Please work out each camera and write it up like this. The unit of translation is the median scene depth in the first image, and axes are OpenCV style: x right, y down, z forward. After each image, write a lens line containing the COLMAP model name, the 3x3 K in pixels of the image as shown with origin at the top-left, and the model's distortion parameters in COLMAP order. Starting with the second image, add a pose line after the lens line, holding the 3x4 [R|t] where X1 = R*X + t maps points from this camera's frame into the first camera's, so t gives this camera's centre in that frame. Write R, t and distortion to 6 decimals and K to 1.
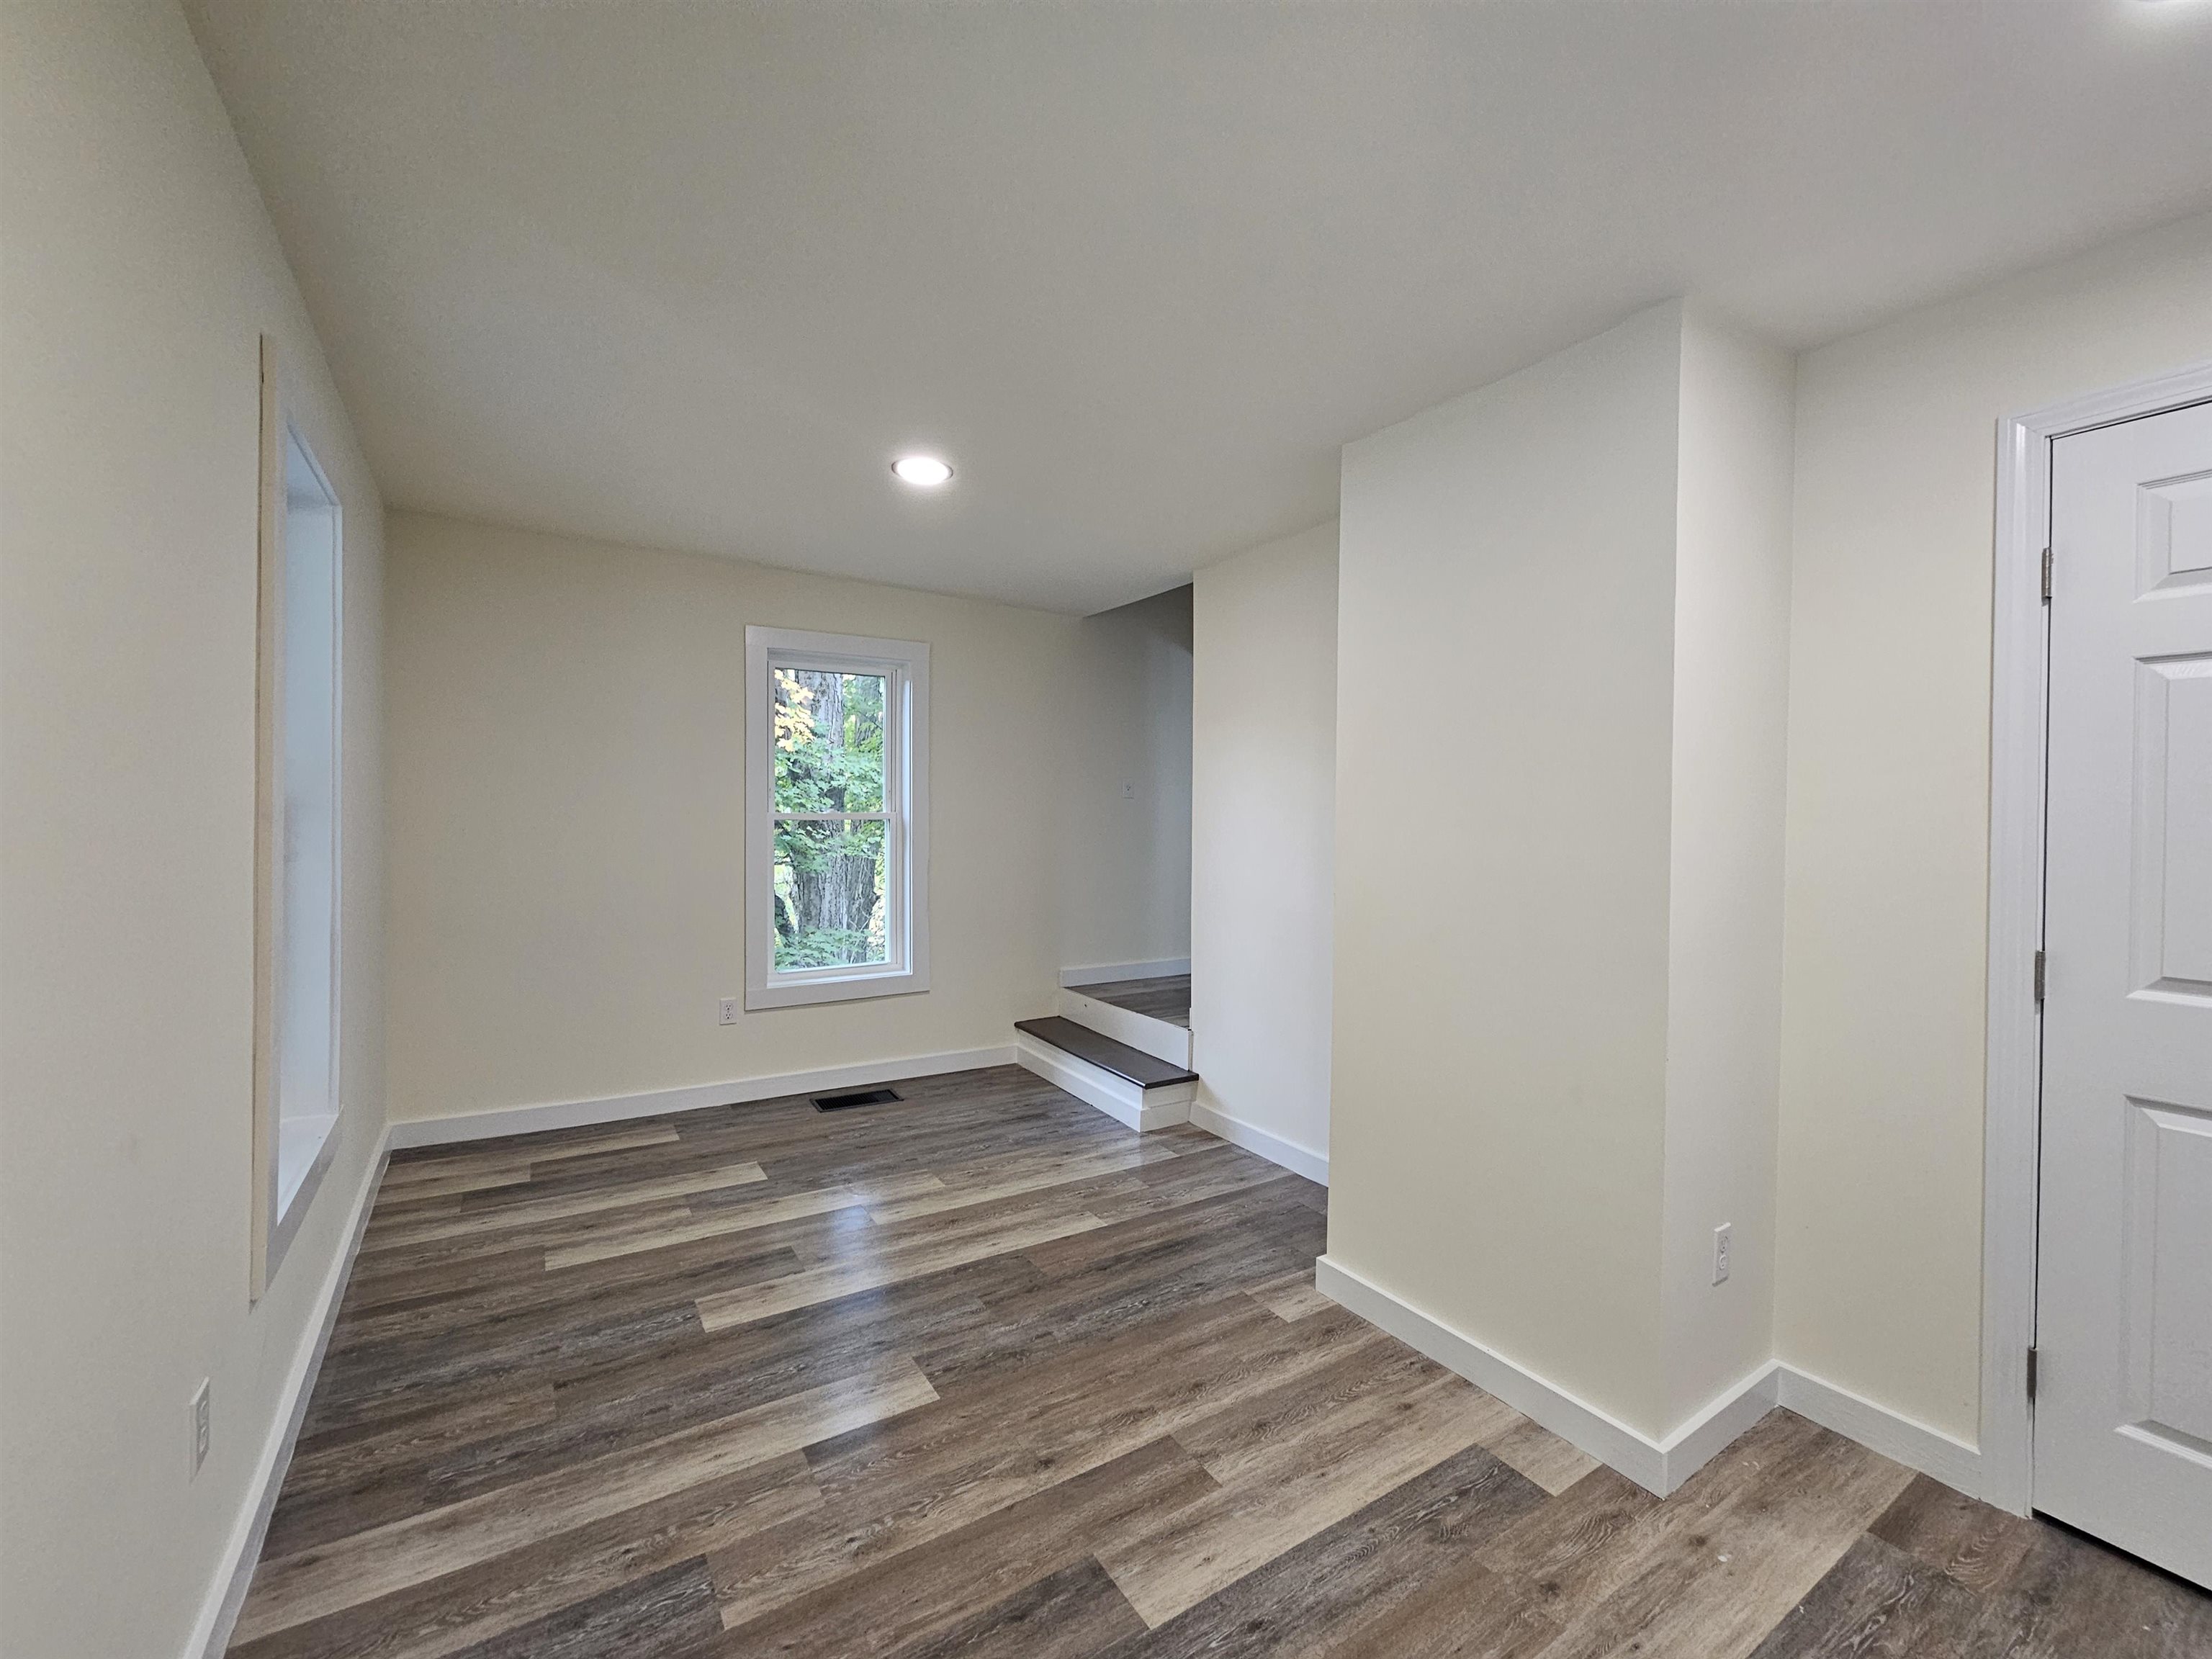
lens RADIAL K [[906.3, 0, 1092.6], [0, 906.3, 834.7], [0, 0, 1]] dist [0.001148, -0.000162]
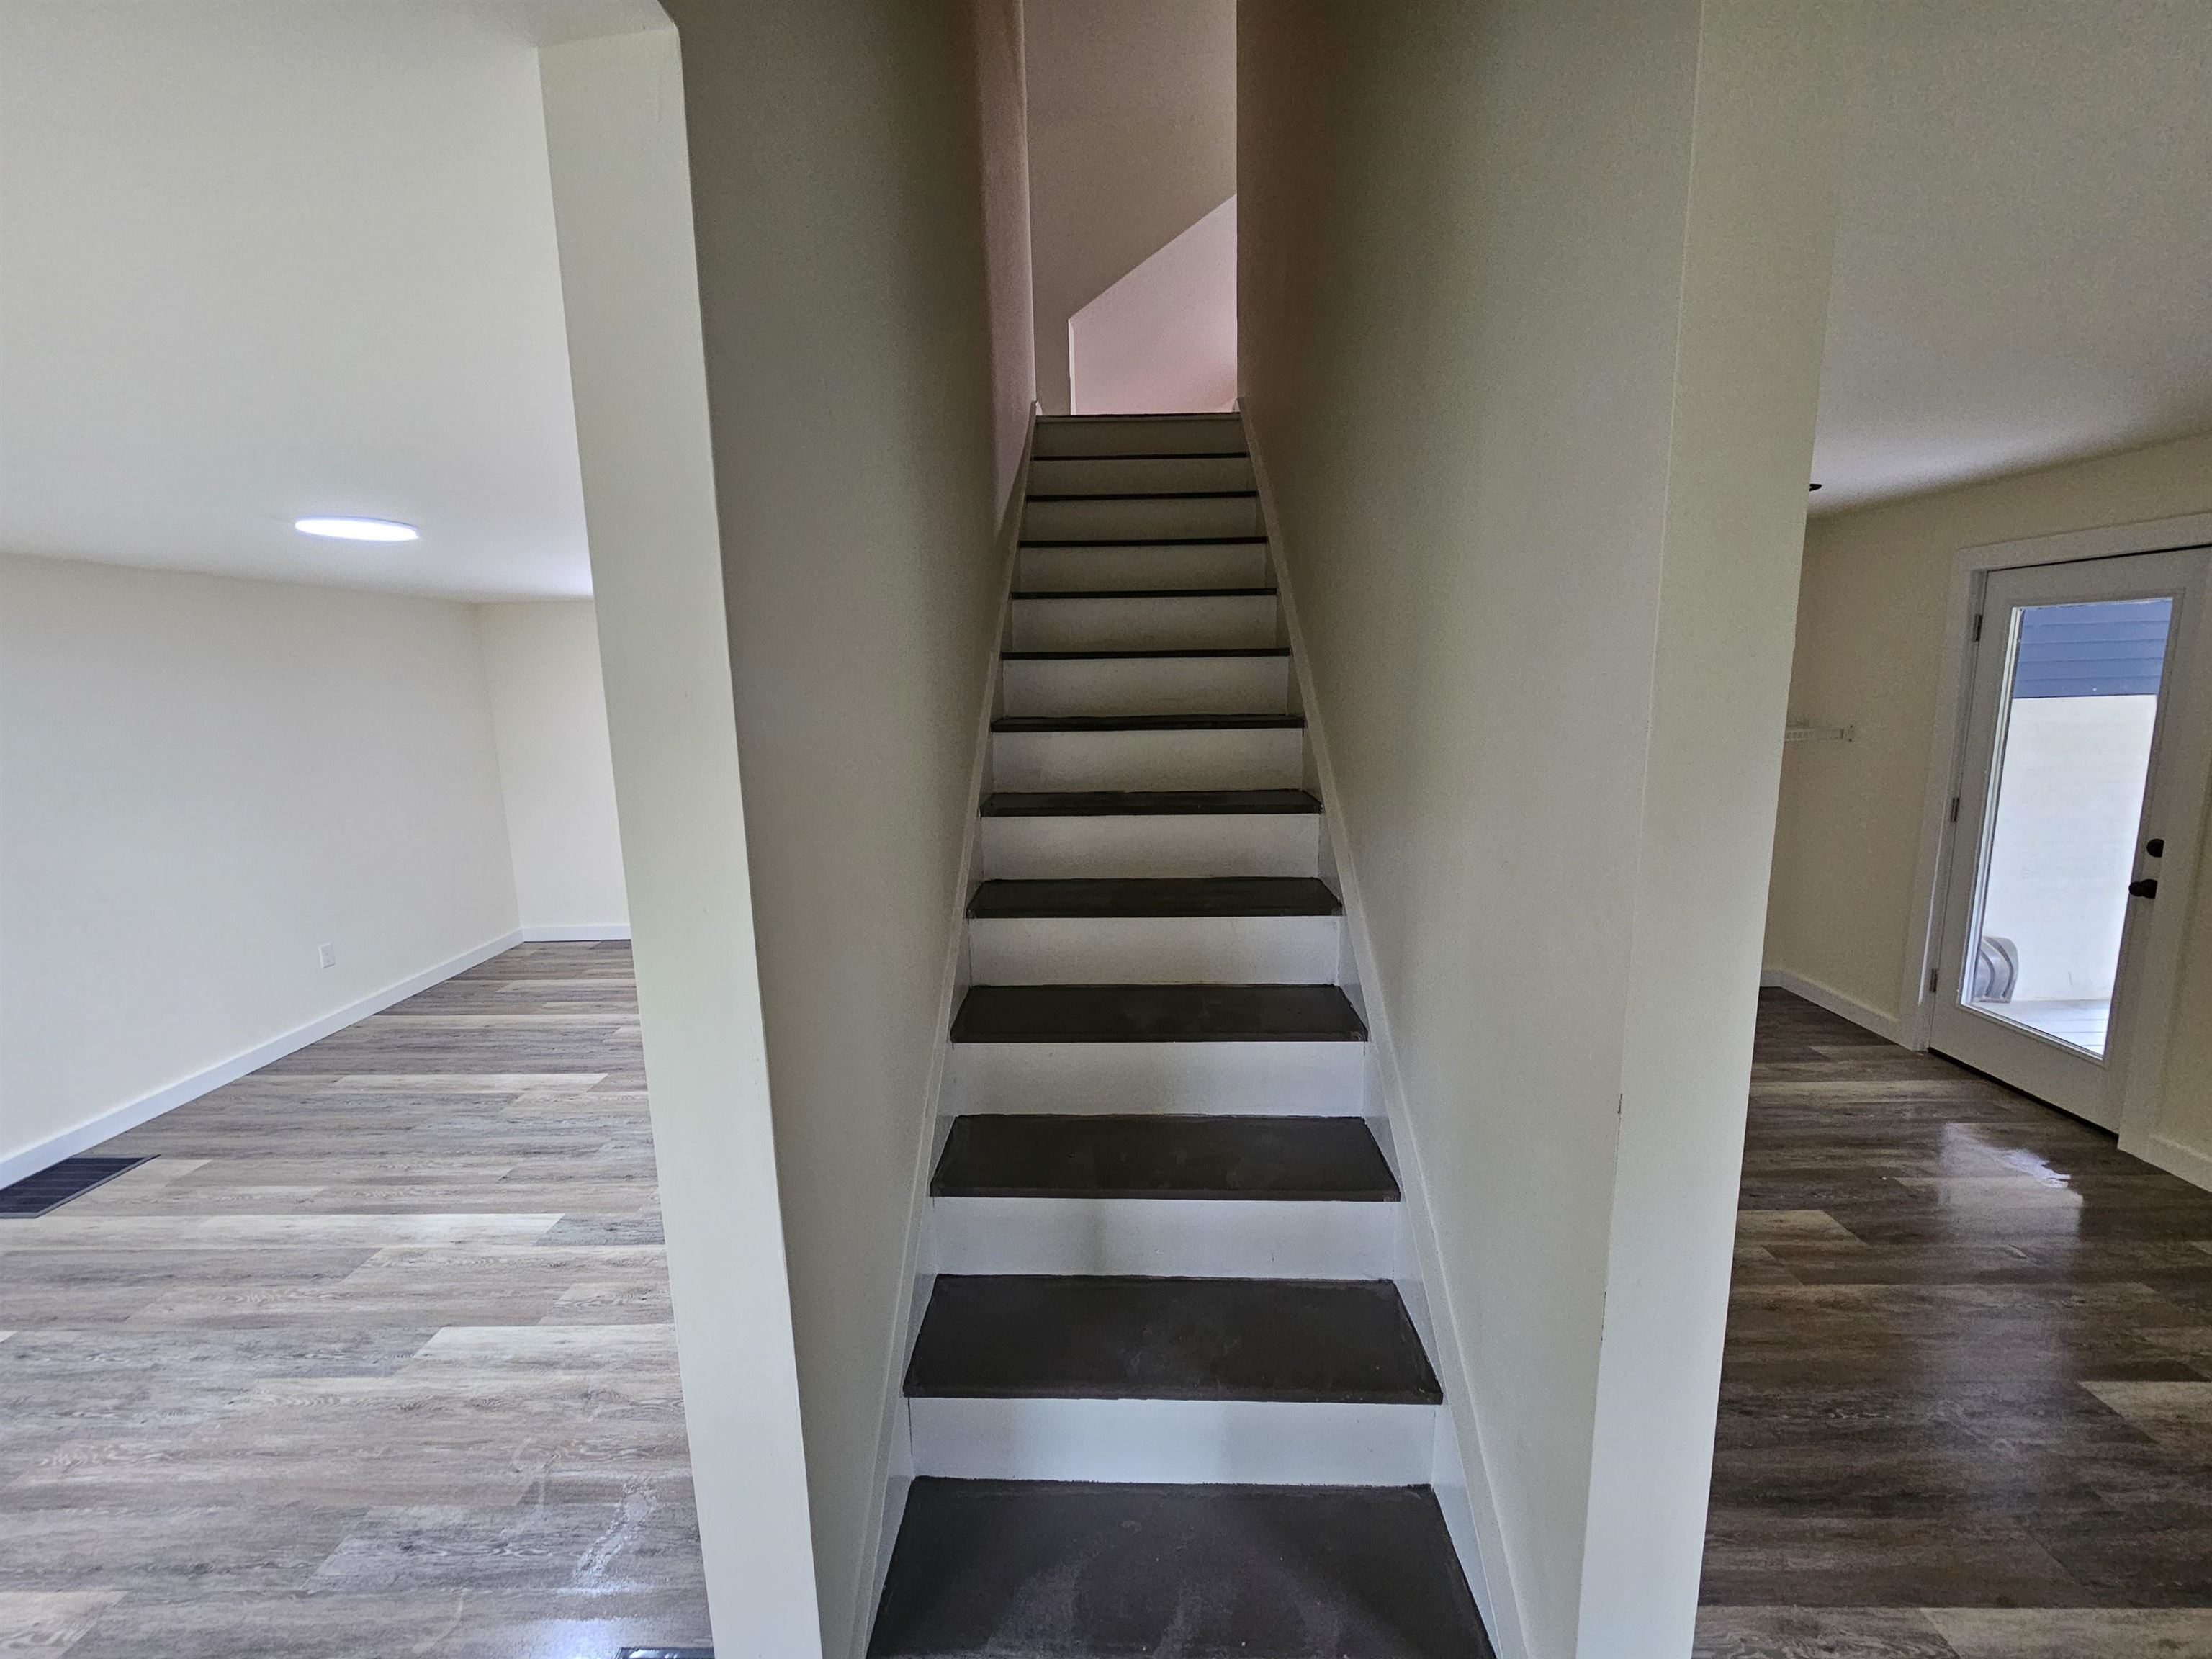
lens RADIAL K [[906.3, 0, 1103.8], [0, 906.3, 809.0], [0, 0, 1]] dist [0.001148, -0.000162]
pose [[-0.826276, -0.079361, 0.557647, 0.232838], [0.027302, 0.983218, 0.180379, -0.252704], [-0.562603, 0.164267, -0.810243, 2.402630]]
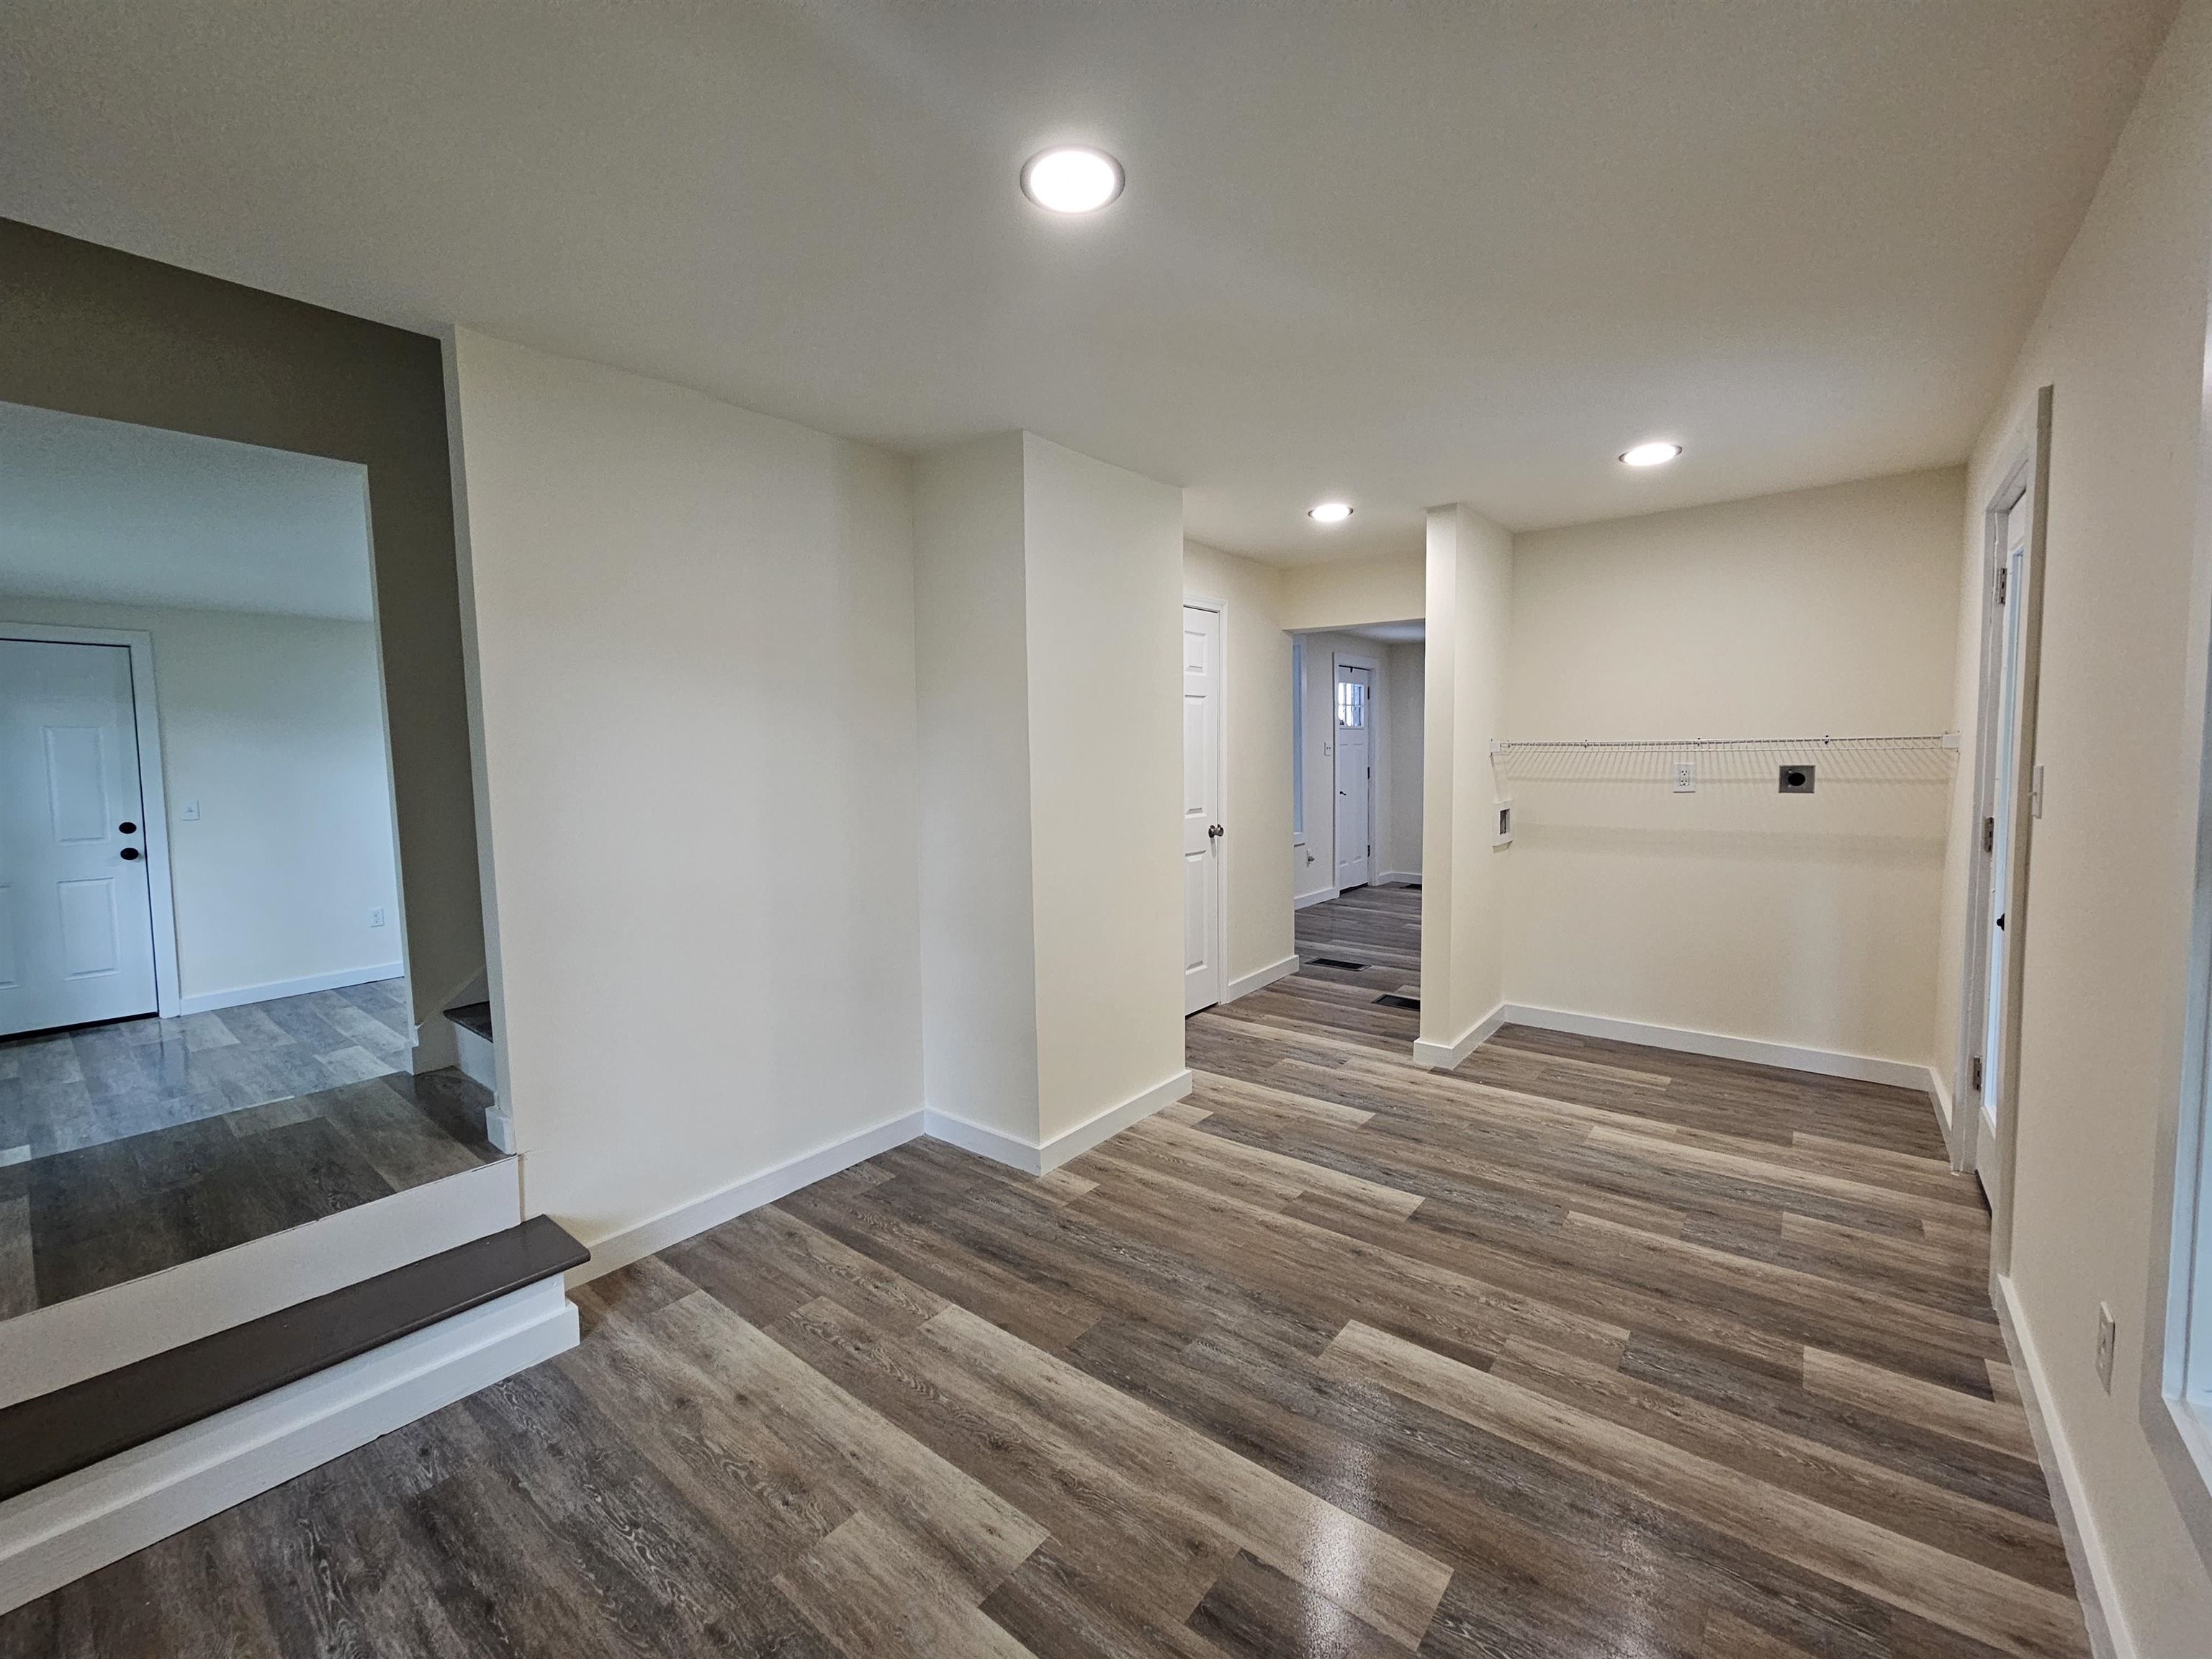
lens RADIAL K [[906.3, 0, 1095.9], [0, 906.3, 810.5], [0, 0, 1]] dist [0.001148, -0.000162]
pose [[-0.316529, -0.068689, 0.946093, -1.039315], [0.038741, 0.995607, 0.085245, -0.066553], [-0.947792, 0.063635, -0.312477, 1.589377]]
